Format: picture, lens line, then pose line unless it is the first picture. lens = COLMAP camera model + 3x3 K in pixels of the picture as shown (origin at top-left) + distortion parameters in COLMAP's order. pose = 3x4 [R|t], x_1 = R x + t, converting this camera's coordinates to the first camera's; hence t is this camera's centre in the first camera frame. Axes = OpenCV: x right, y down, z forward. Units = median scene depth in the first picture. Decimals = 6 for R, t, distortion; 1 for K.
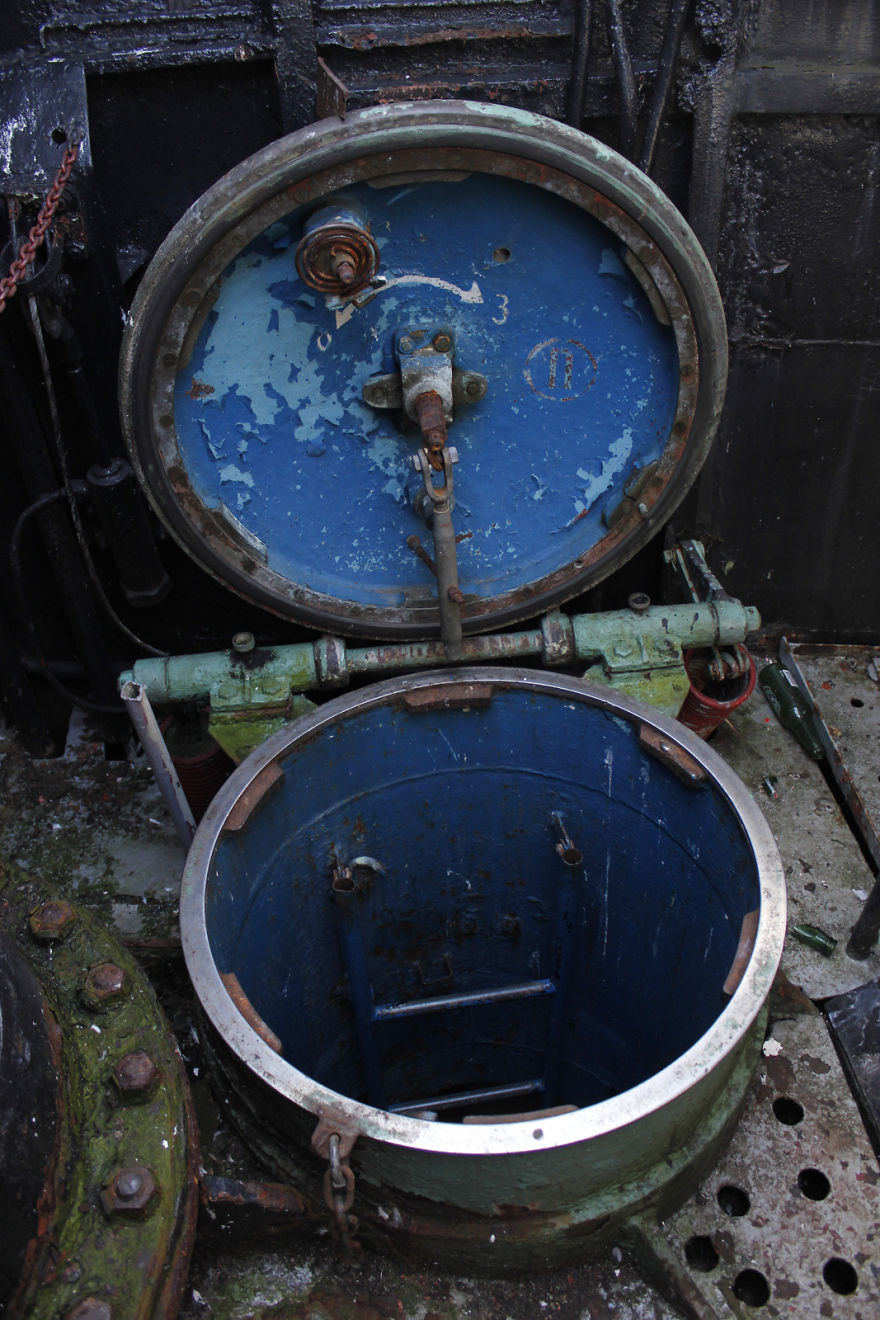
lens RADIAL K [[1122.3, 0, 436.1], [0, 1122.3, 641.6], [0, 0, 1]] dist [-0.165914, 0.168307]
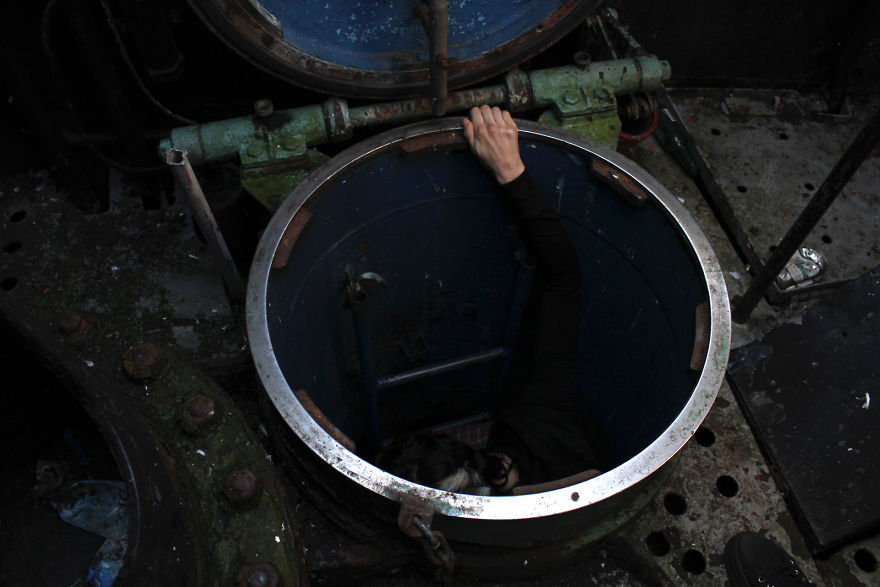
lens RADIAL K [[748.2, 0, 440.0], [0, 748.2, 293.5], [0, 0, 1]] dist [-0.165914, 0.168307]
pose [[0.988751, -0.081793, 0.125225, -0.102509], [0.045992, 0.962928, 0.265811, -0.008637], [-0.142324, -0.257061, 0.955857, 0.178595]]
